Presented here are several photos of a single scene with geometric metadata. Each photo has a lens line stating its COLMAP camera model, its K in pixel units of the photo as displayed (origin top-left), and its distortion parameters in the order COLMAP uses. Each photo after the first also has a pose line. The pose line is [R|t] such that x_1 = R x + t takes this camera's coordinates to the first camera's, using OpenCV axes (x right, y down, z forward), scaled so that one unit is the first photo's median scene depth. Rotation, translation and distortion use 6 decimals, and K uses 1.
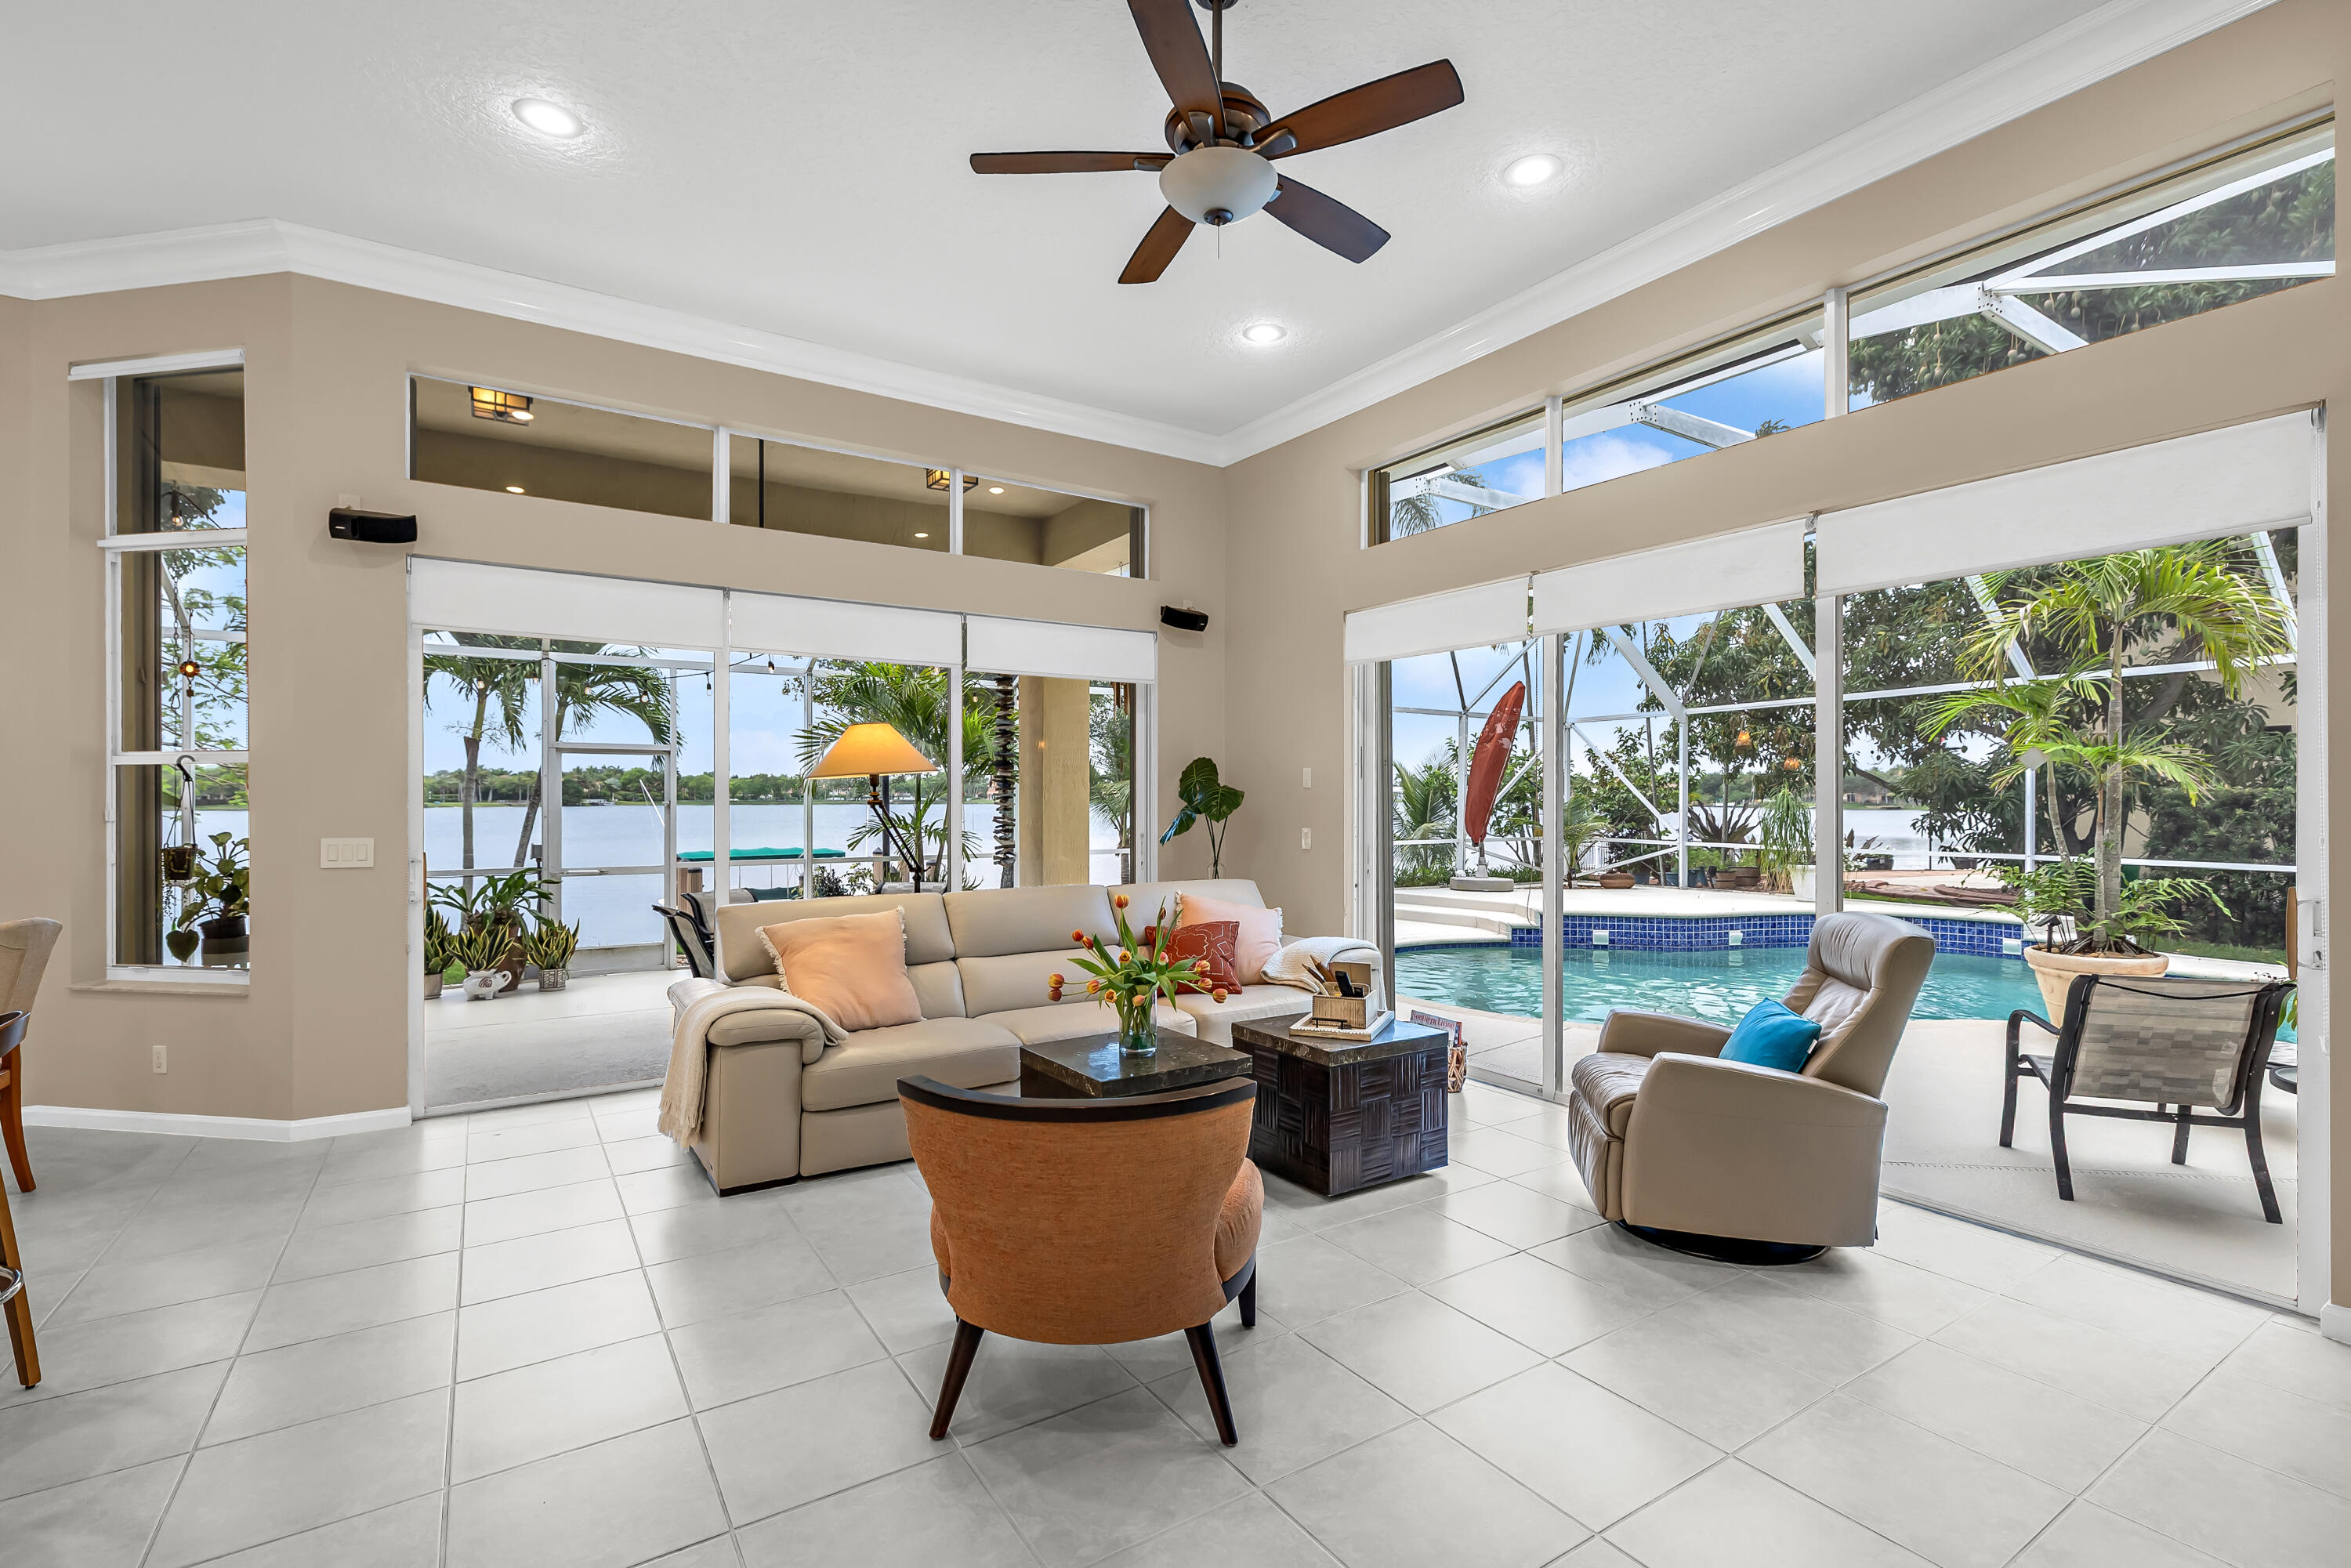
lens RADIAL K [[1052.6, 0, 1182.8], [0, 1052.6, 791.3], [0, 0, 1]] dist [0.009493, 0.000039]
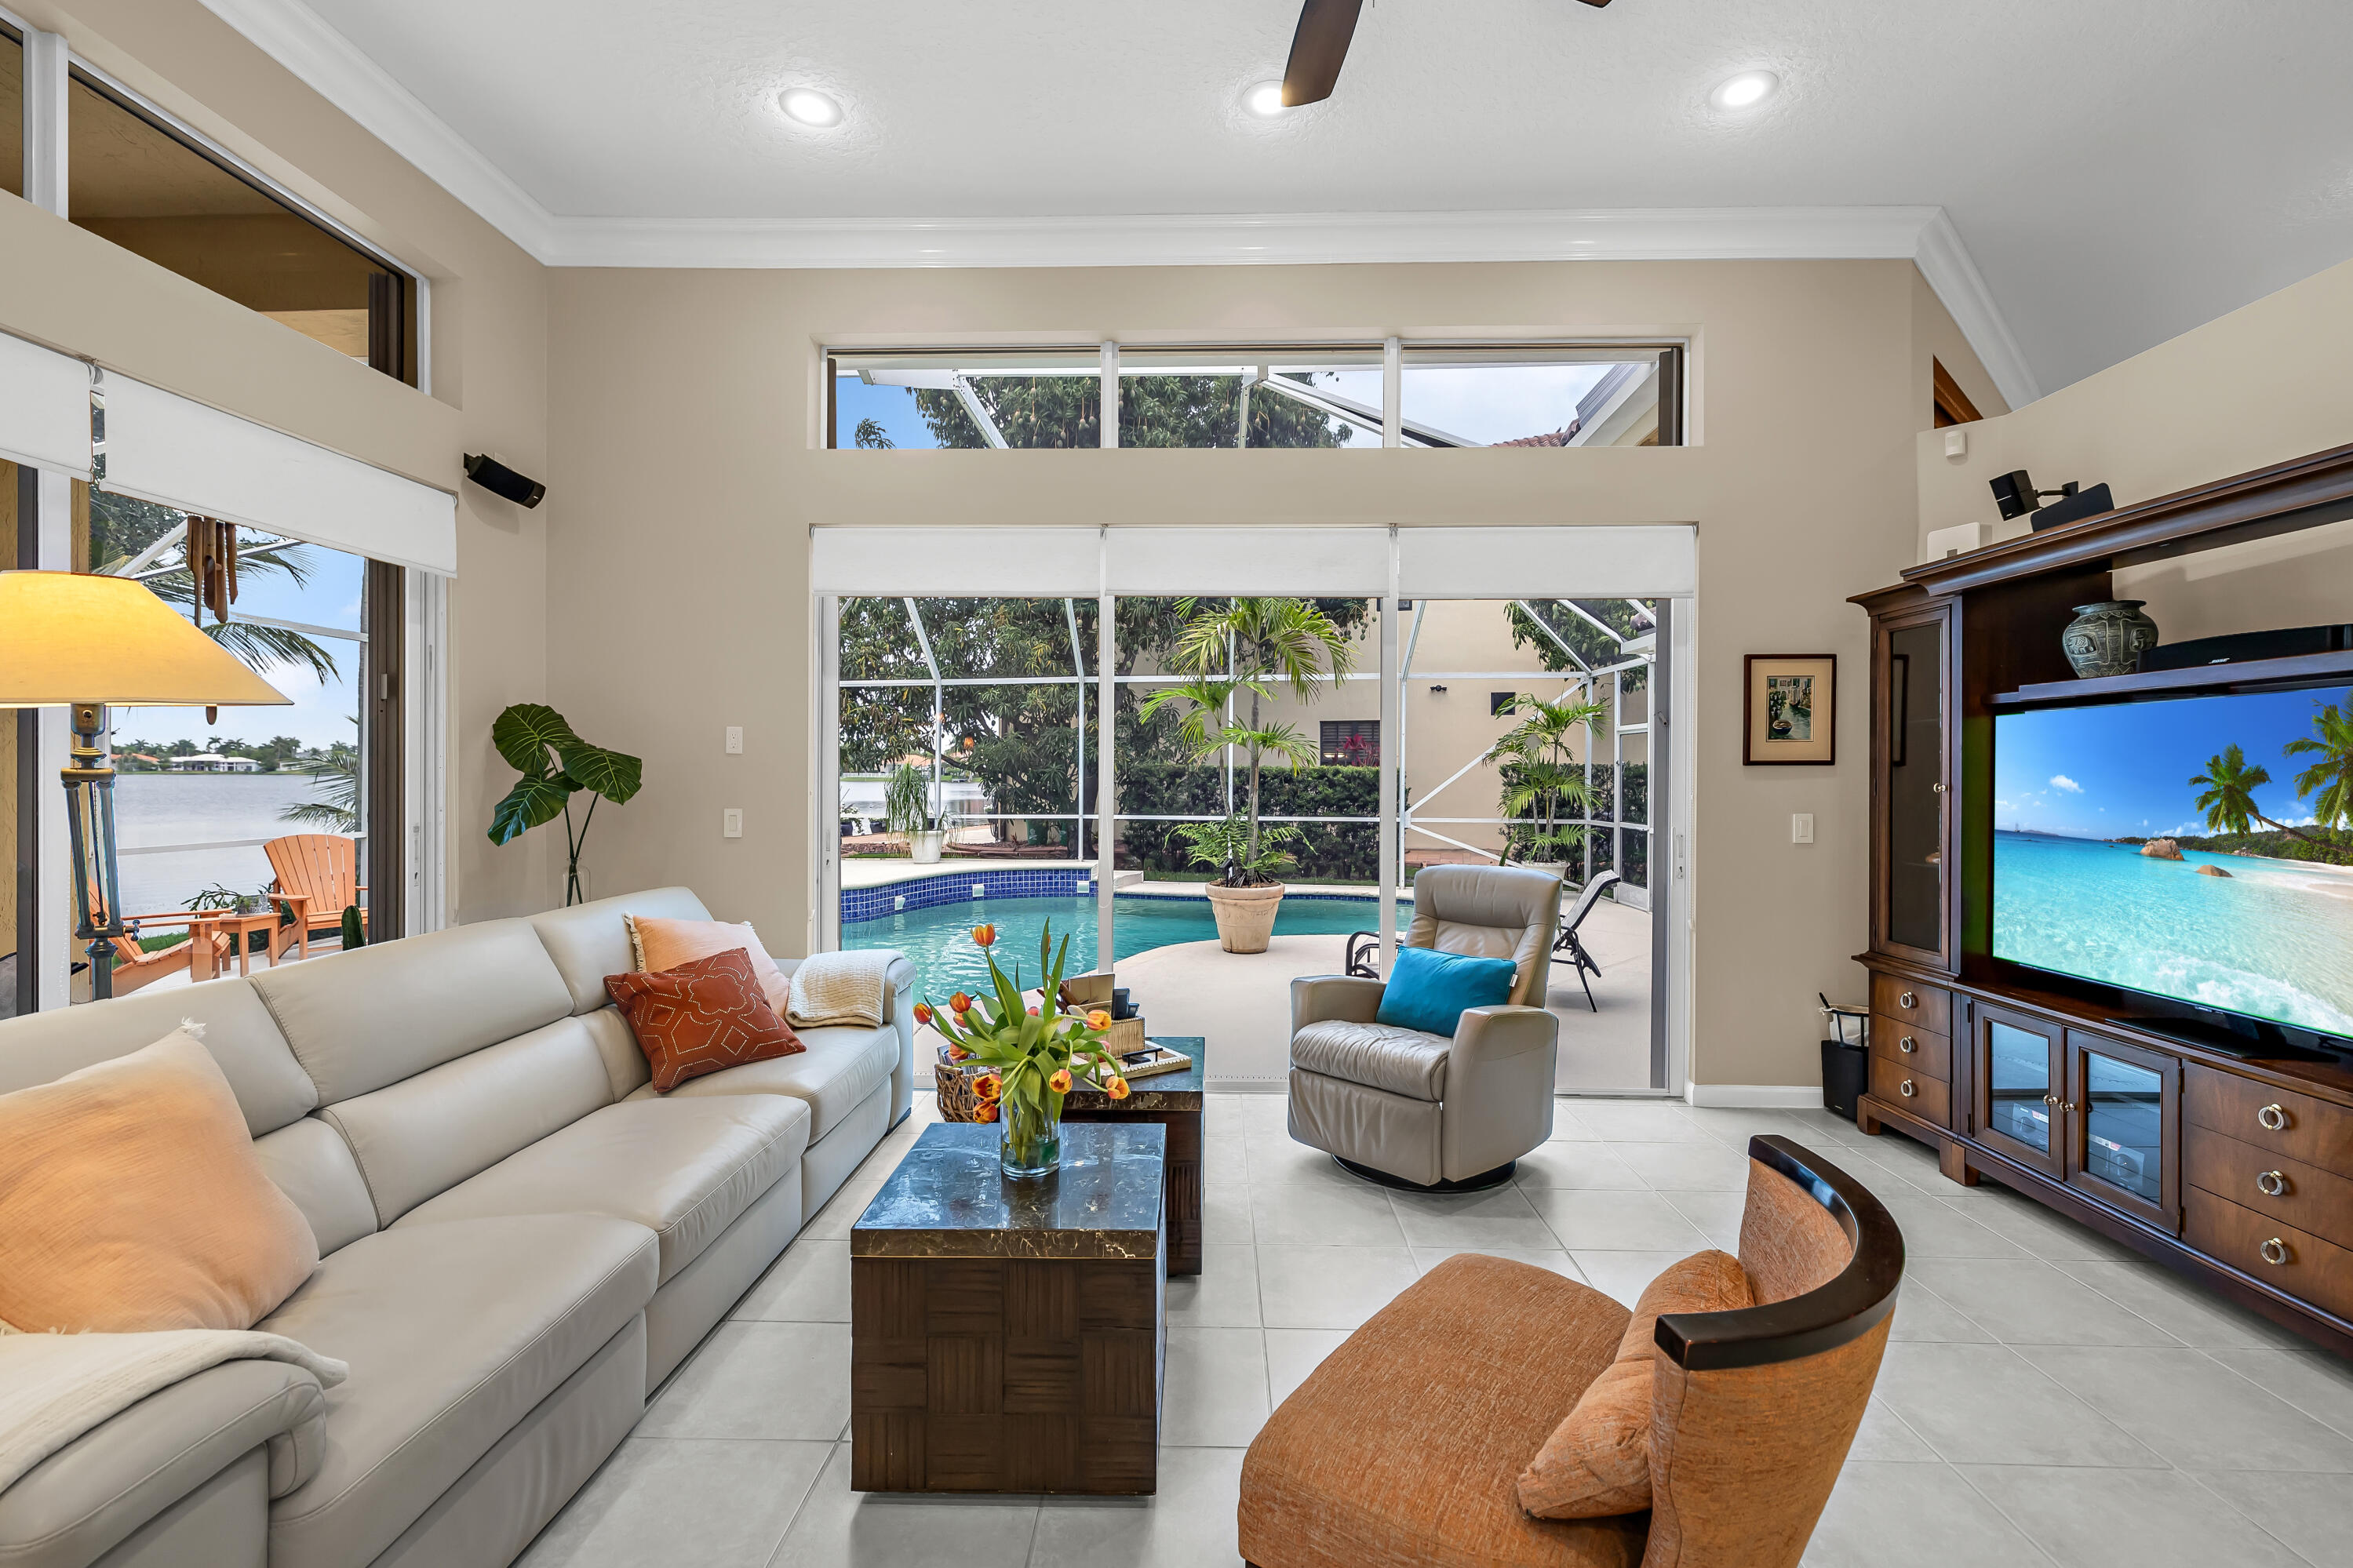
lens RADIAL K [[1023.0, 0, 1177.4], [0, 1023.0, 774.1], [0, 0, 1]] dist [0.002025, 0.000152]
pose [[0.571429, 0.001730, 0.820649, -0.290007], [-0.010304, 0.999934, 0.005067, 0.003595], [-0.820587, -0.011351, 0.571409, 0.340187]]
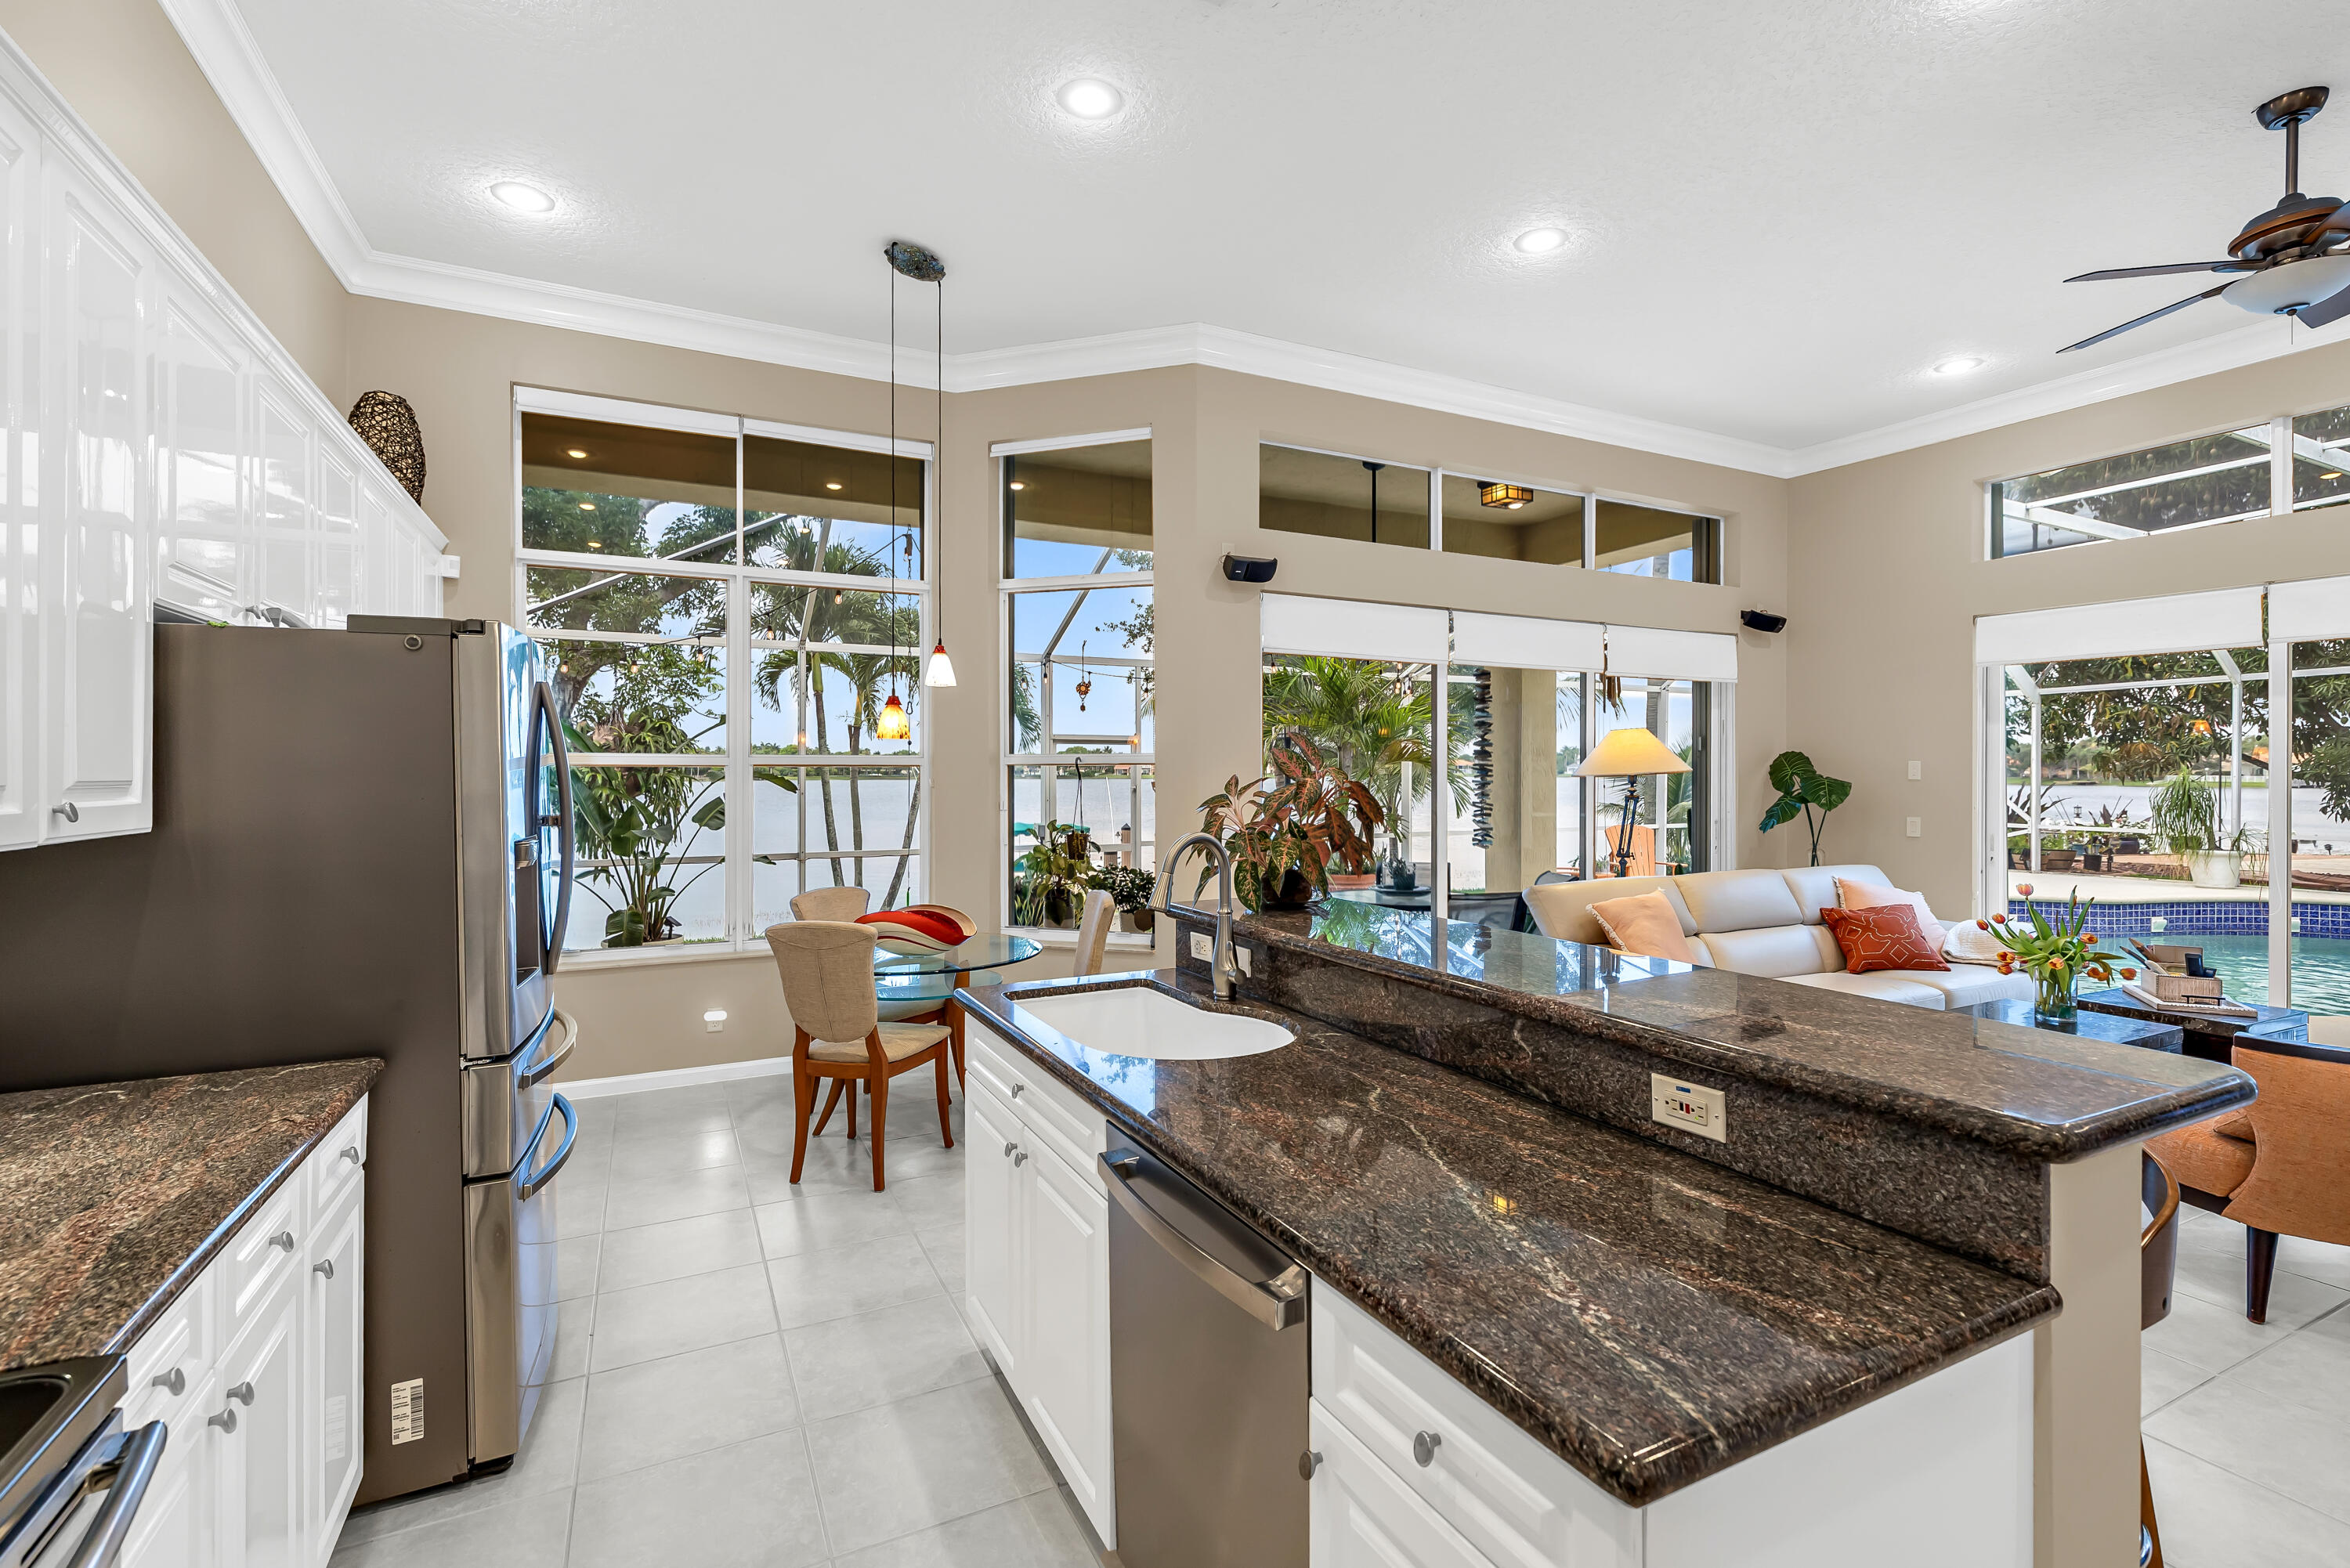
lens RADIAL K [[1044.5, 0, 1175.3], [0, 1044.5, 777.4], [0, 0, 1]] dist [0.006266, -0.000114]
pose [[0.993533, 0.001618, -0.113528, -0.508065], [-0.000300, 0.999932, 0.011625, -0.018212], [0.113540, -0.011516, 0.993467, -0.144428]]
